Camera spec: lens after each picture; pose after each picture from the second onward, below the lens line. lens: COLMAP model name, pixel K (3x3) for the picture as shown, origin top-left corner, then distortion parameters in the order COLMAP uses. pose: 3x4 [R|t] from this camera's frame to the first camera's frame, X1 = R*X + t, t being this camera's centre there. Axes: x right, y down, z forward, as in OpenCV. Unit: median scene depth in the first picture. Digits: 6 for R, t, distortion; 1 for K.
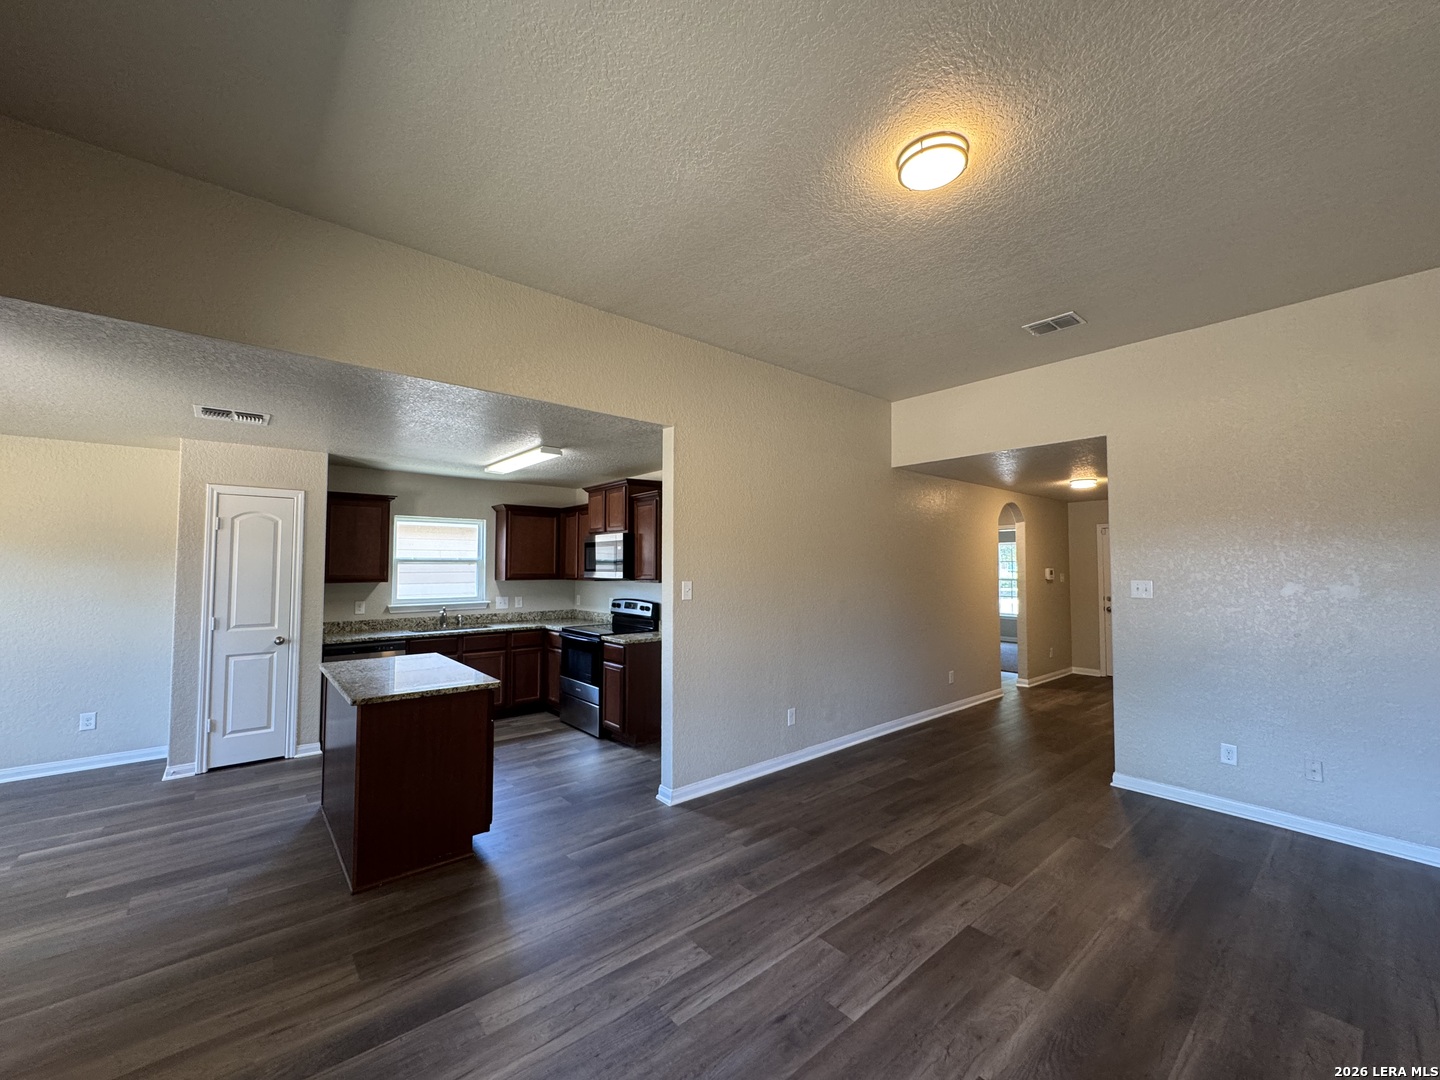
lens RADIAL K [[574.4, 0, 719.5], [0, 574.4, 539.9], [0, 0, 1]] dist [-0.003280, 0.000767]
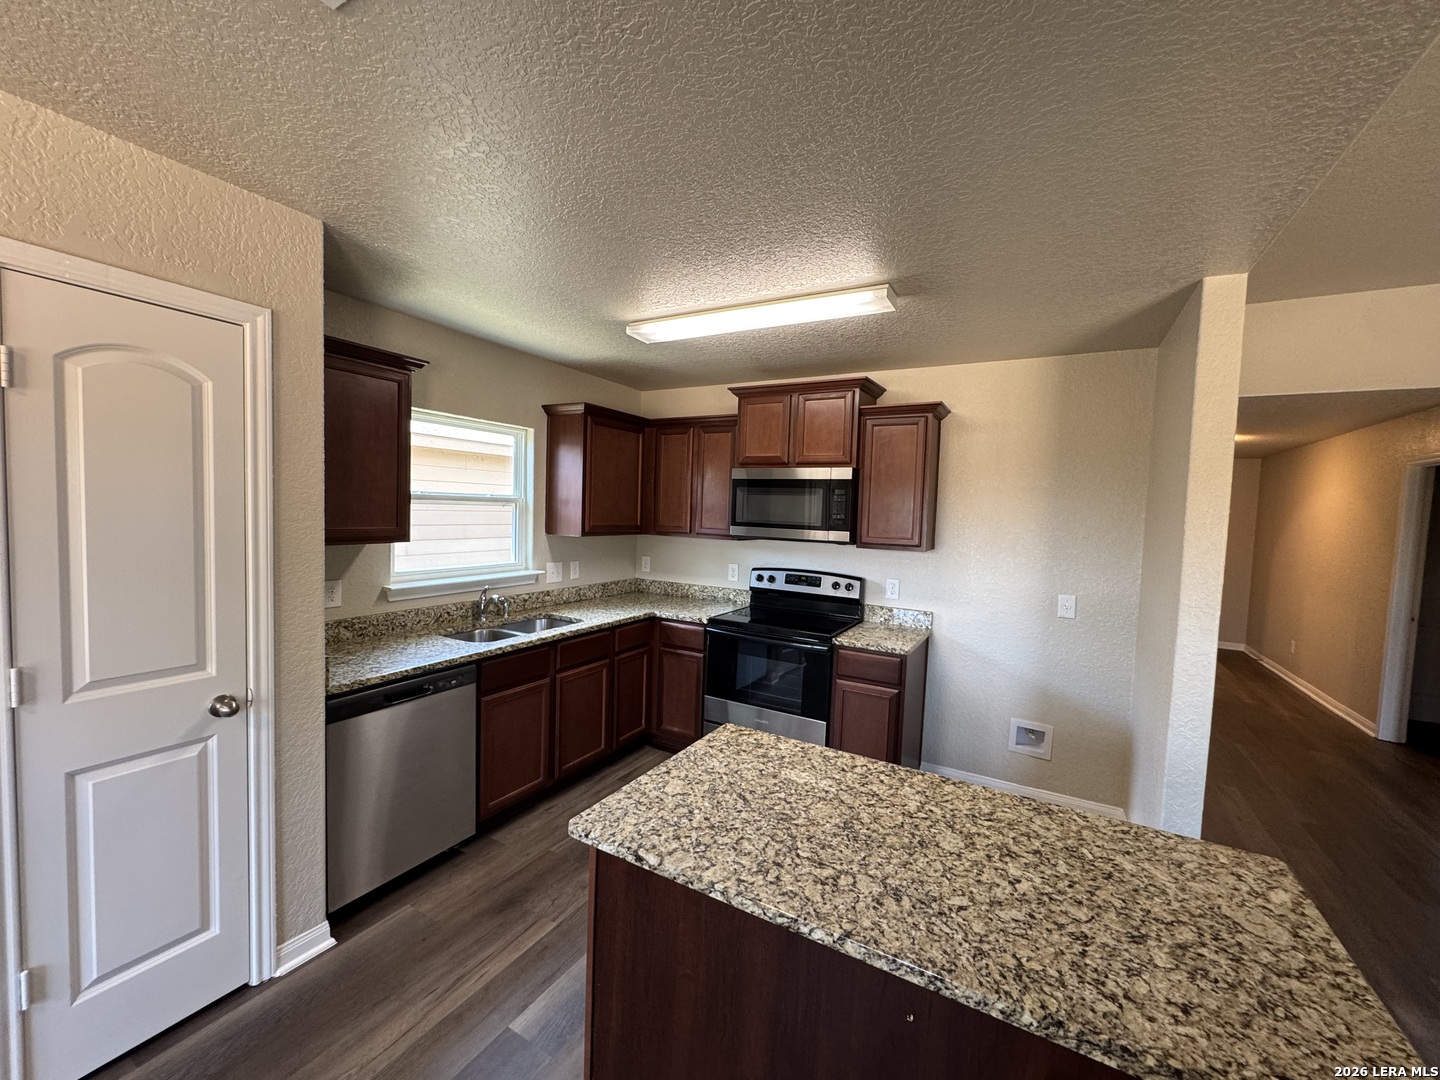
lens RADIAL K [[574.4, 0, 718.1], [0, 574.4, 539.2], [0, 0, 1]] dist [-0.003280, 0.000767]
pose [[0.939121, 0.014542, 0.343278, -0.582435], [-0.051146, 0.993889, 0.097820, 0.012207], [-0.339757, -0.109422, 0.934126, 0.538362]]
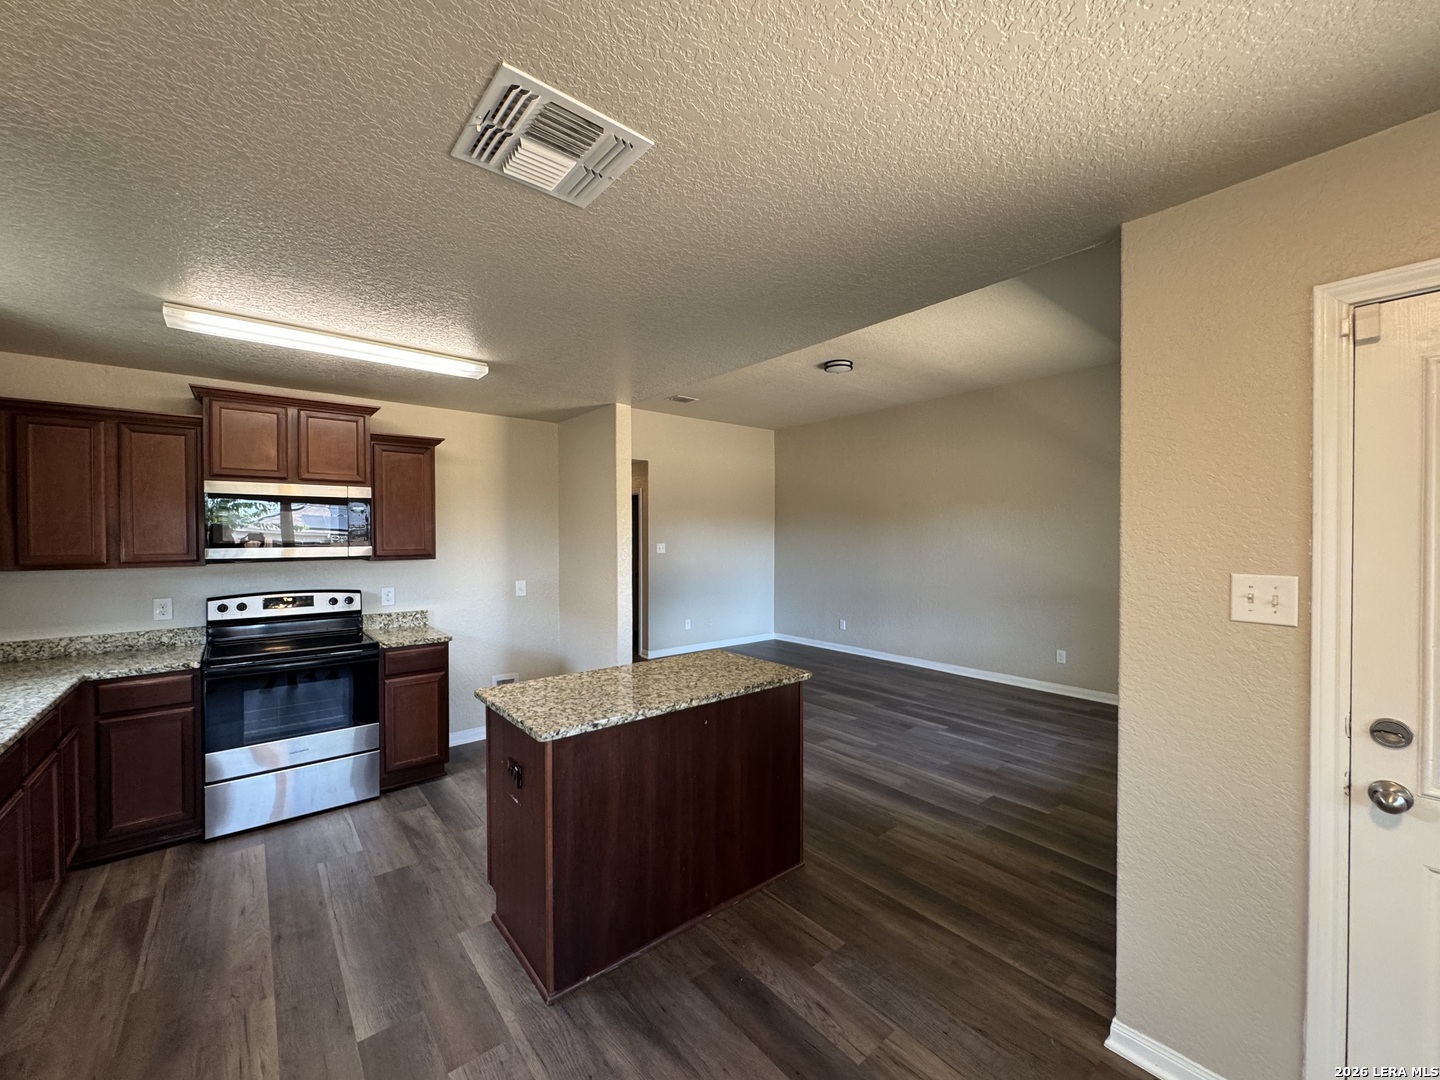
lens RADIAL K [[574.4, 0, 718.0], [0, 574.4, 541.7], [0, 0, 1]] dist [-0.003280, 0.000767]
pose [[0.014759, -0.013027, 0.999806, -0.944349], [-0.044601, 0.998911, 0.013674, 0.026643], [-0.998896, -0.044794, 0.014161, 0.669906]]
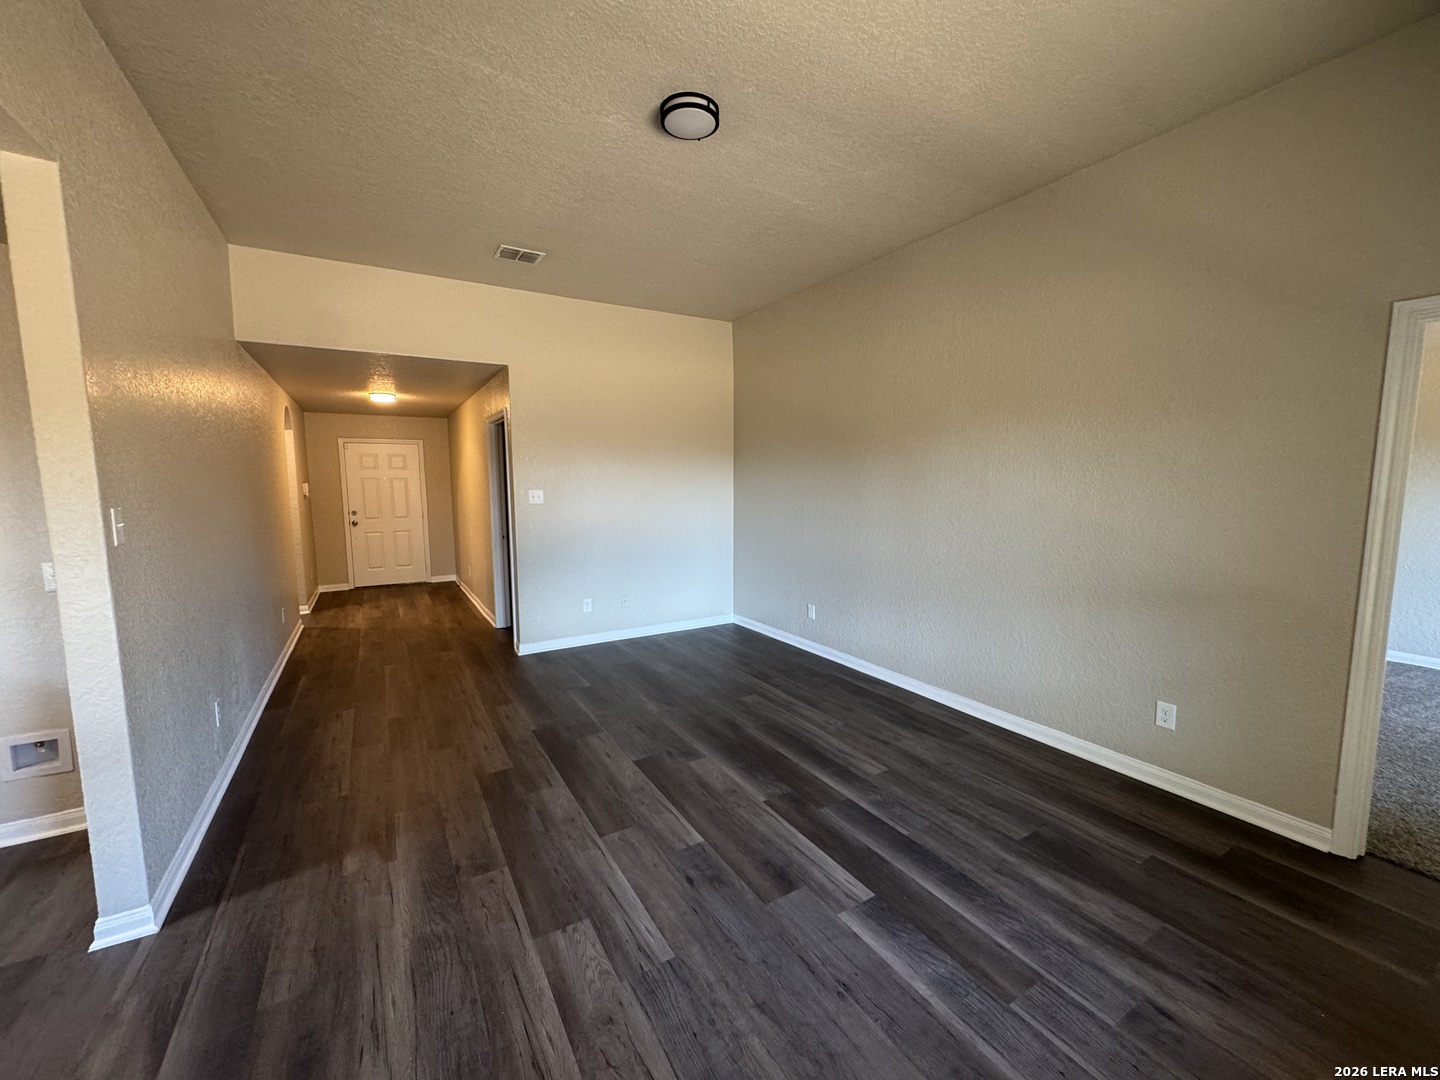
lens RADIAL K [[574.4, 0, 717.9], [0, 574.4, 541.5], [0, 0, 1]] dist [-0.003280, 0.000767]
pose [[0.164055, -0.108346, 0.980483, -0.382042], [-0.037471, 0.992548, 0.115949, 0.018740], [-0.985739, -0.055762, 0.158773, 0.336663]]
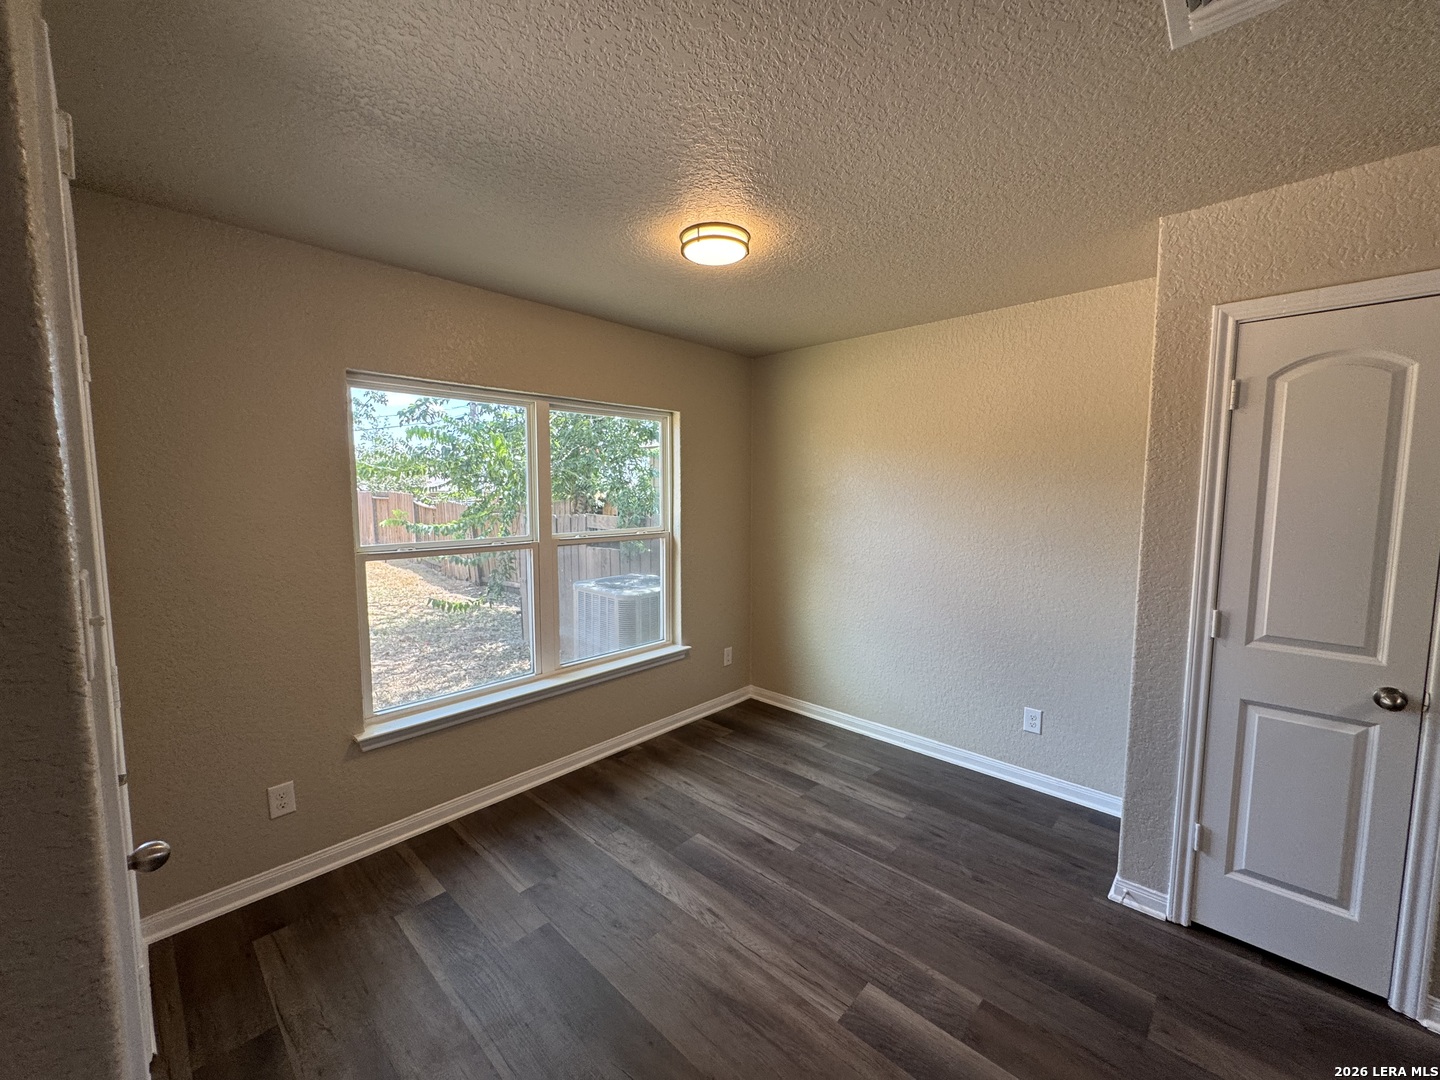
lens RADIAL K [[574.4, 0, 718.6], [0, 574.4, 543.1], [0, 0, 1]] dist [-0.003280, 0.000767]
pose [[0.117067, 0.087430, -0.989268, -0.455712], [0.042400, 0.994769, 0.092933, 0.023540], [0.992218, -0.052824, 0.112748, 0.527285]]
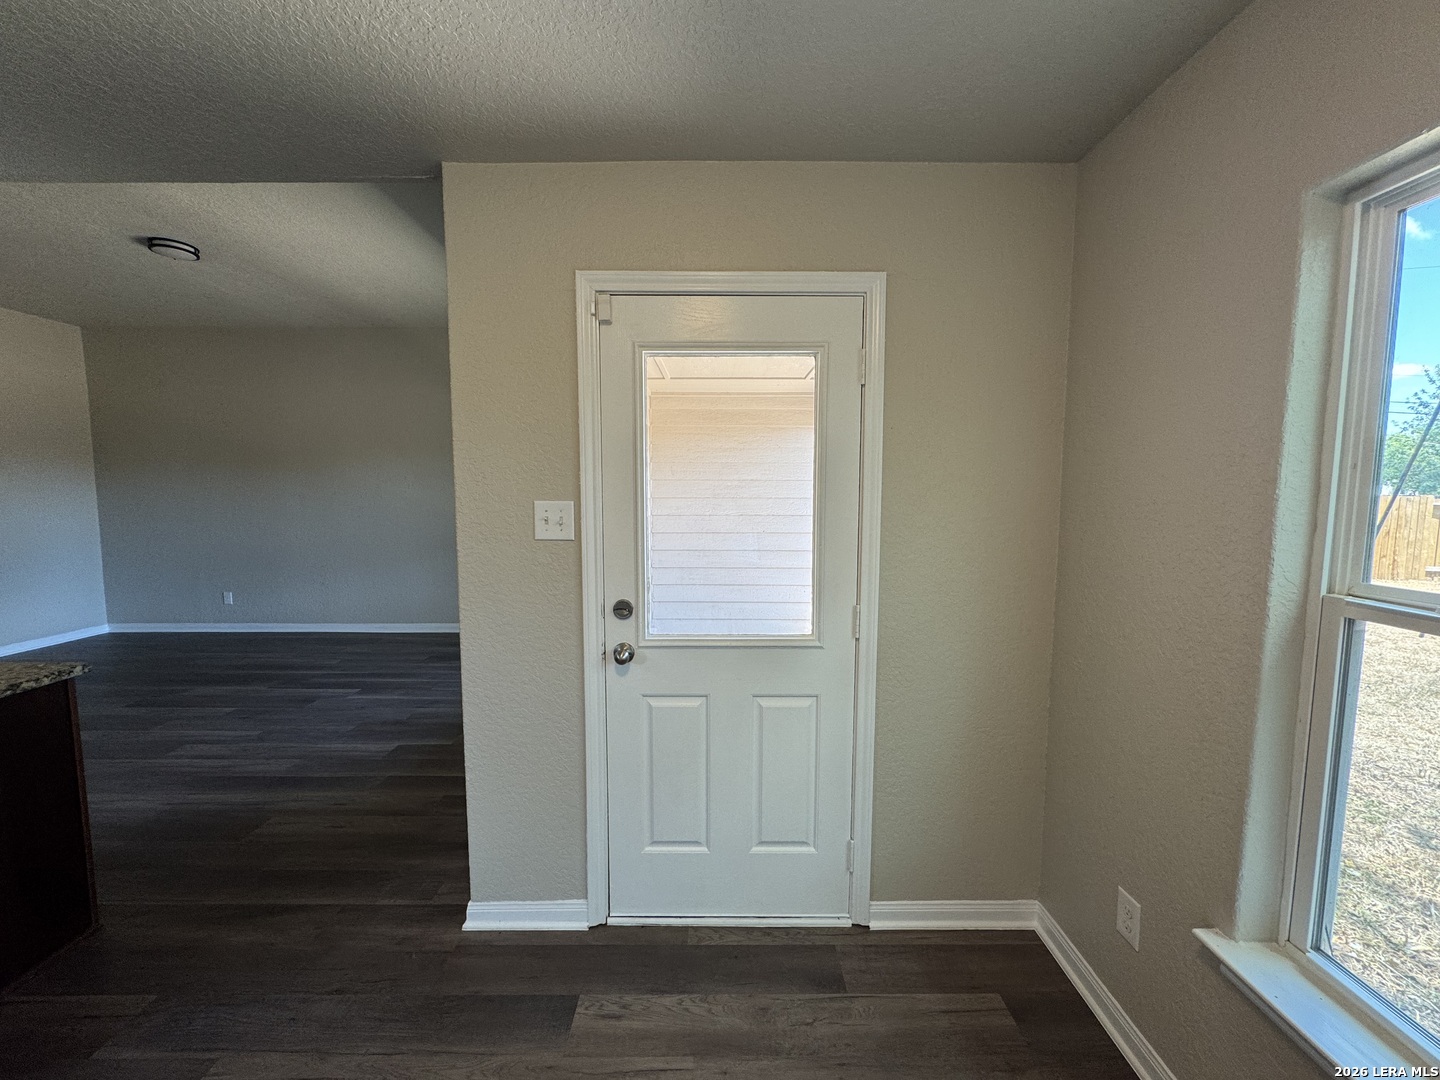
lens RADIAL K [[574.4, 0, 718.3], [0, 574.4, 542.1], [0, 0, 1]] dist [-0.003280, 0.000767]
pose [[-0.764609, -0.059189, 0.641771, -0.964295], [-0.032058, 0.998034, 0.053853, 0.039298], [-0.643697, 0.020603, -0.765003, 0.601219]]
